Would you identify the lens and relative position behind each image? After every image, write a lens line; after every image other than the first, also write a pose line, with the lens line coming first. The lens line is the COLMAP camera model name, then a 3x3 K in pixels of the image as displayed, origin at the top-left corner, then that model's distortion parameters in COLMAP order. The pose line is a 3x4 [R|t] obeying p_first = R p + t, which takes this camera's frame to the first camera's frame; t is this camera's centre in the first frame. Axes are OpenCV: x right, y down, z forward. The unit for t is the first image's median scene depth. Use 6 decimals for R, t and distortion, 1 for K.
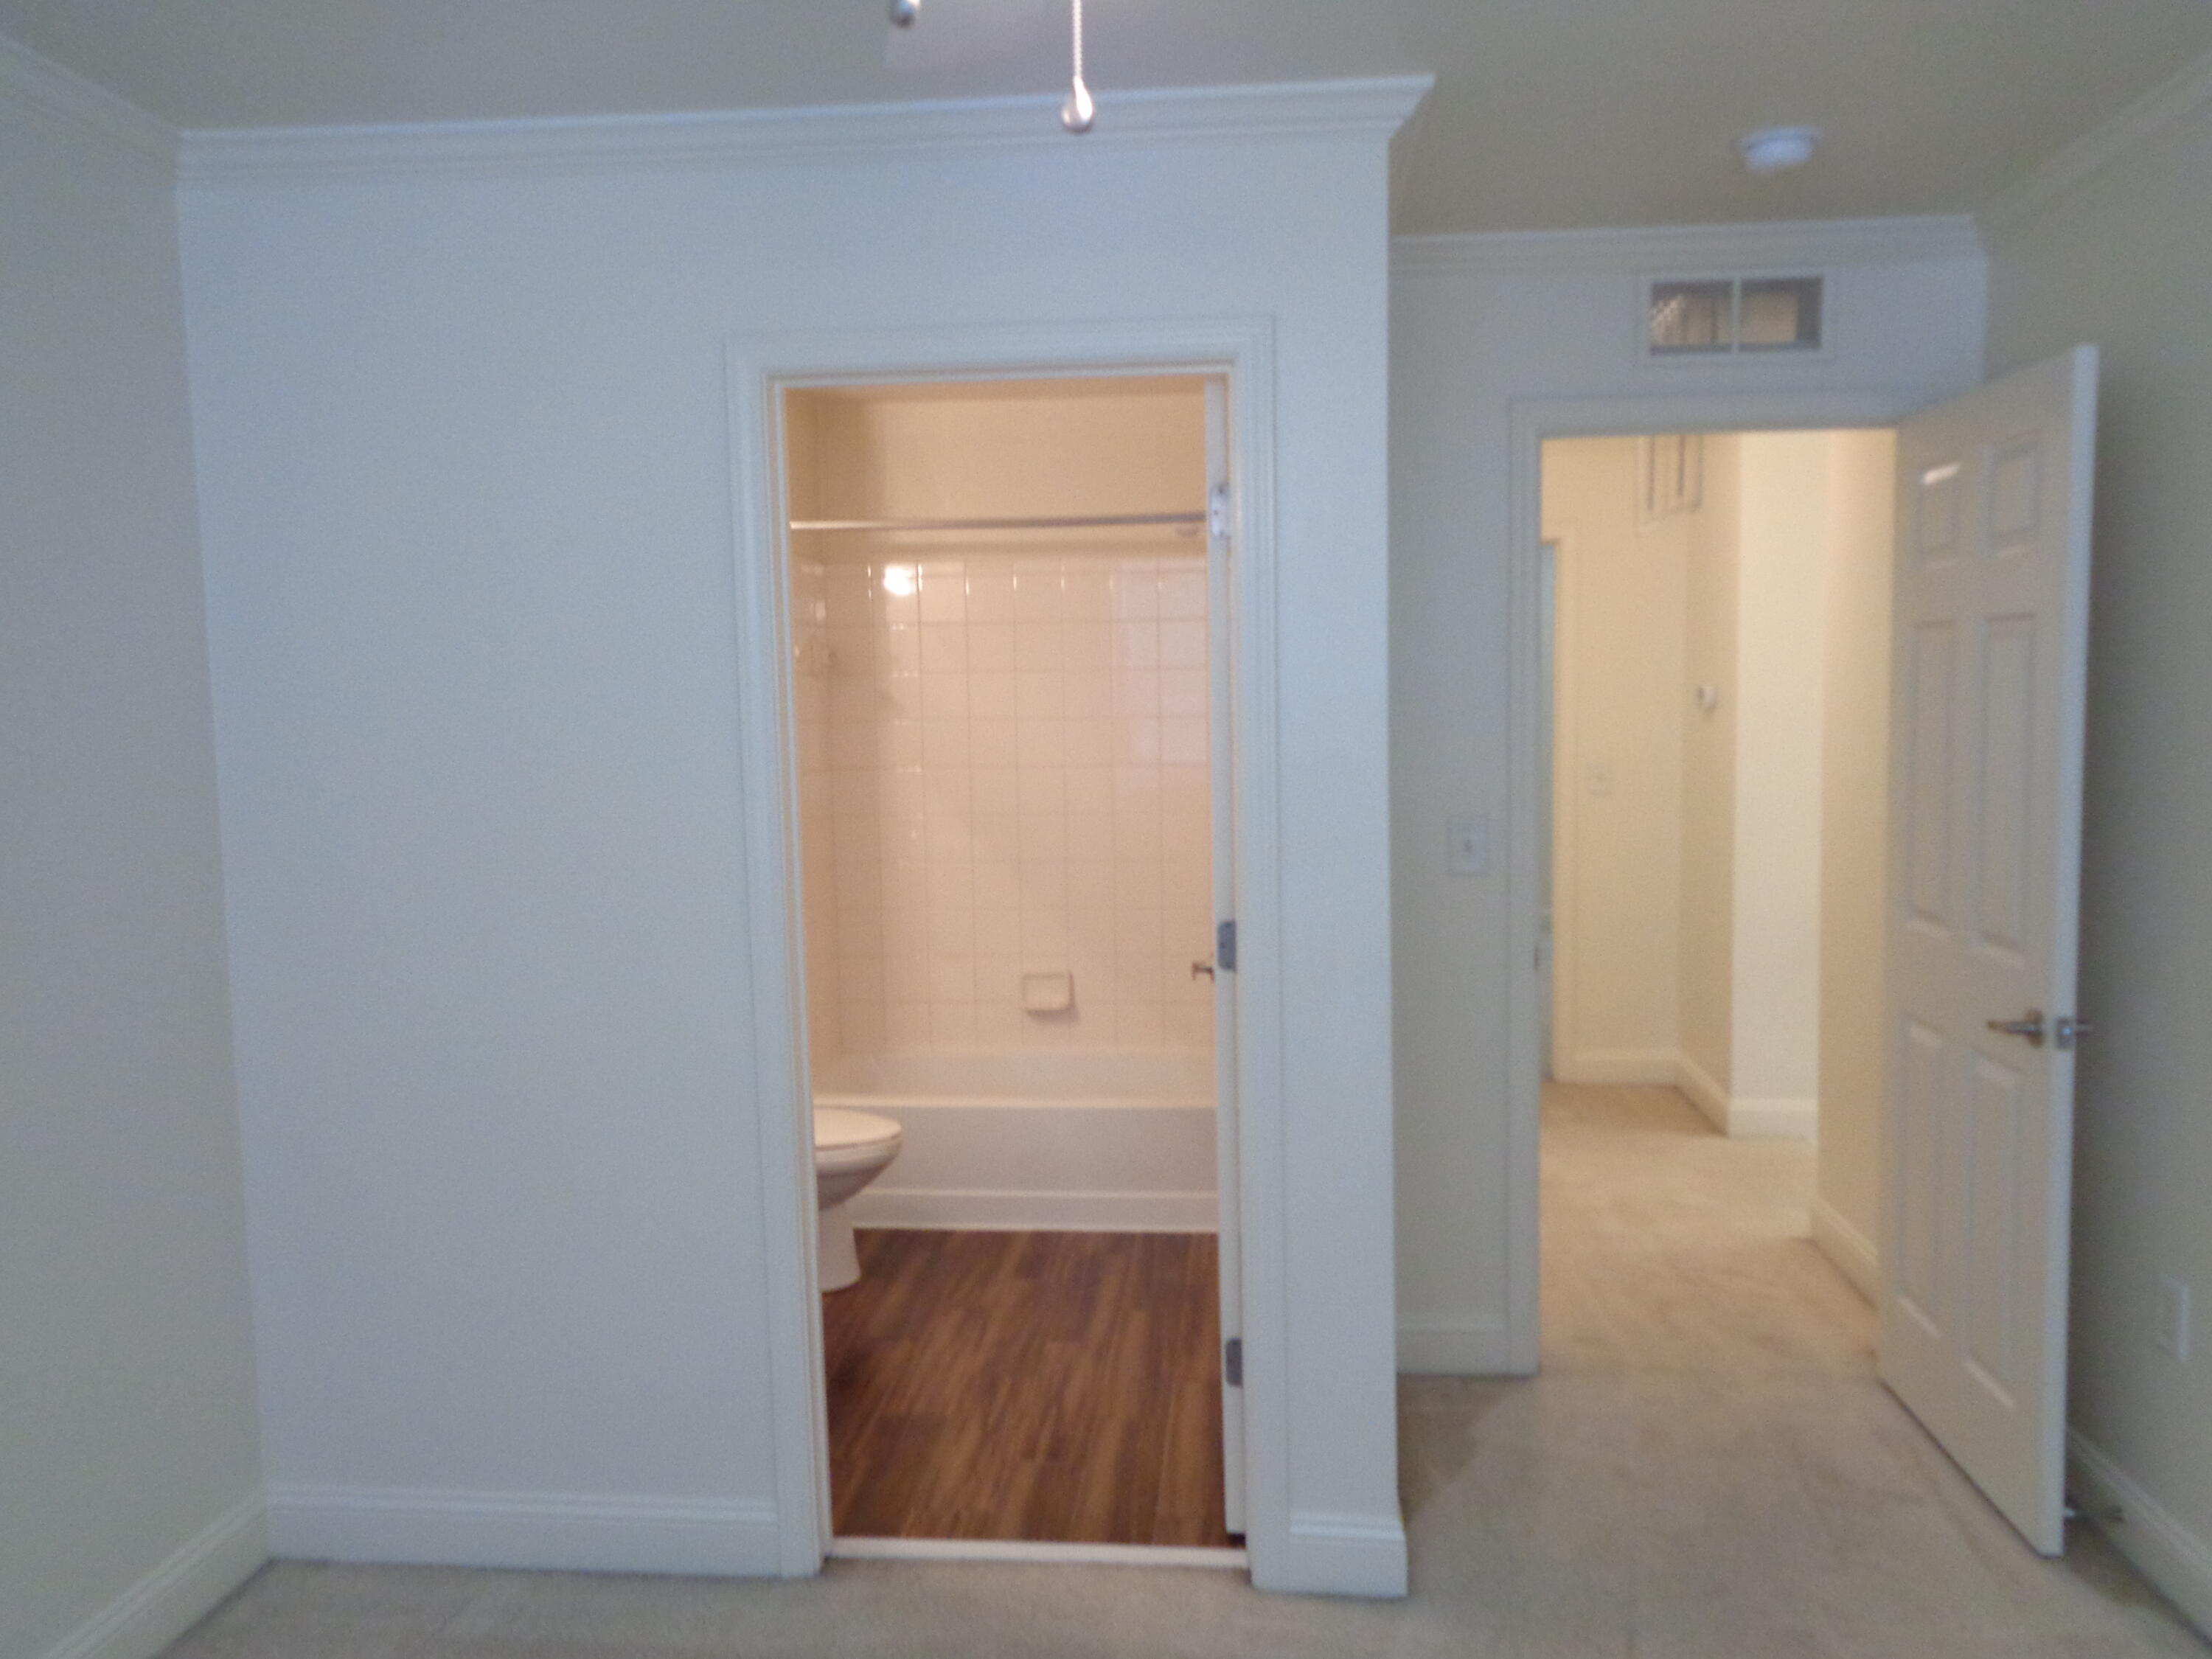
lens RADIAL K [[1675.5, 0, 1108.7], [0, 1675.5, 825.0], [0, 0, 1]] dist [0.023758, -0.004171]
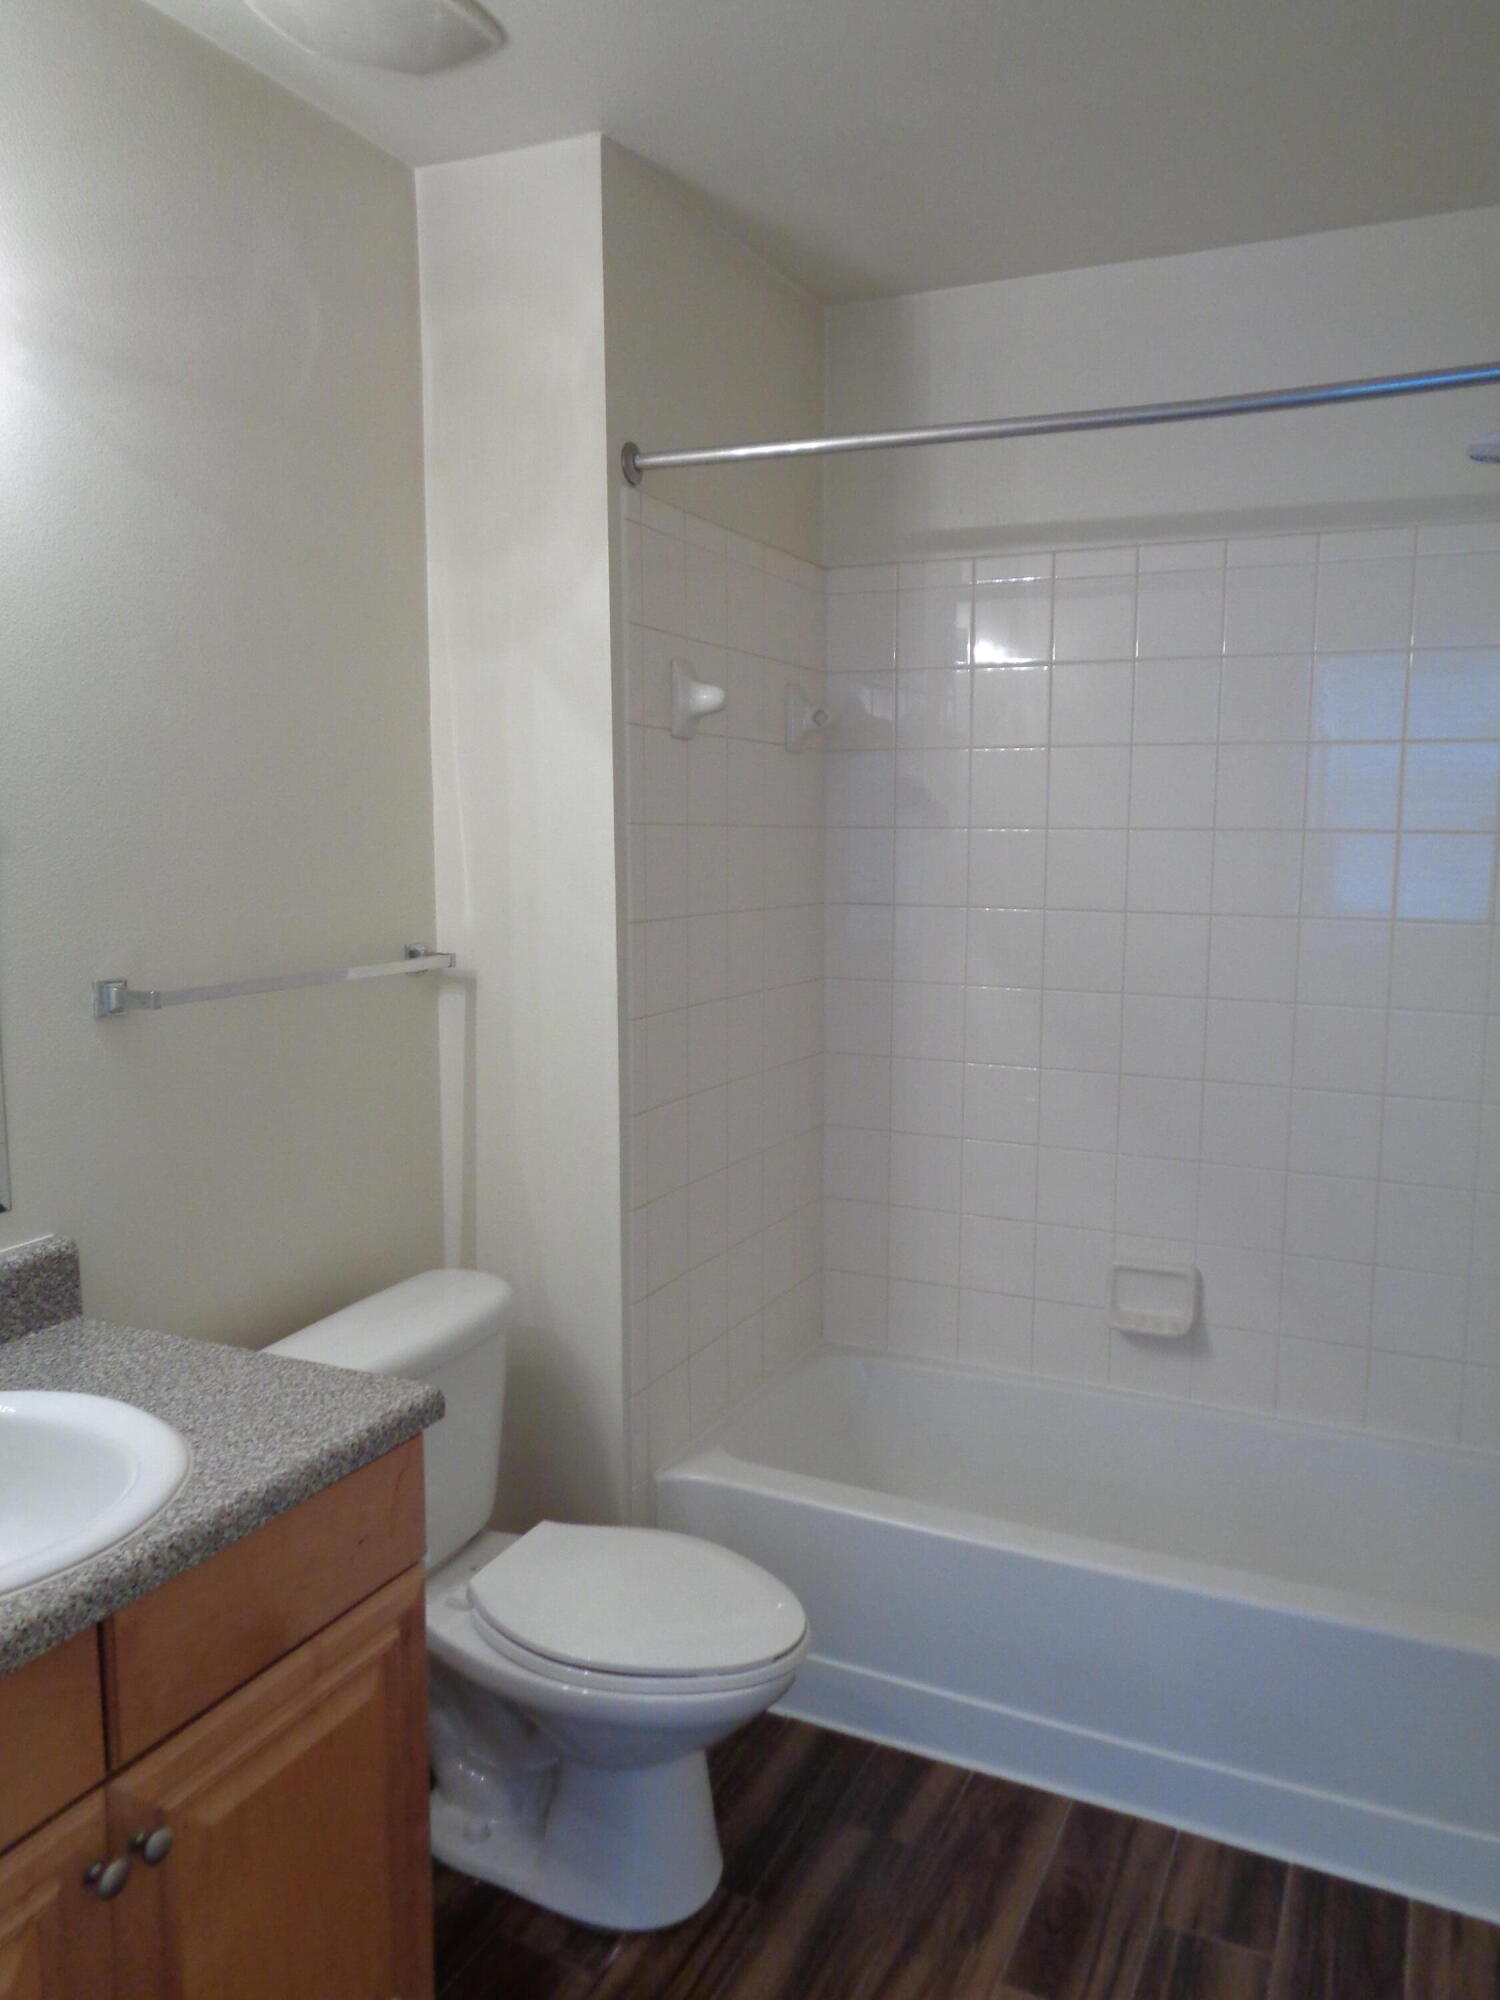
lens RADIAL K [[1514.9, 0, 763.9], [0, 1514.9, 984.1], [0, 0, 1]] dist [0.023758, -0.004171]
pose [[0.940829, 0.058965, -0.333713, 0.005405], [-0.048739, 0.998052, 0.038942, -0.024931], [0.335359, -0.020373, 0.941870, 0.464026]]
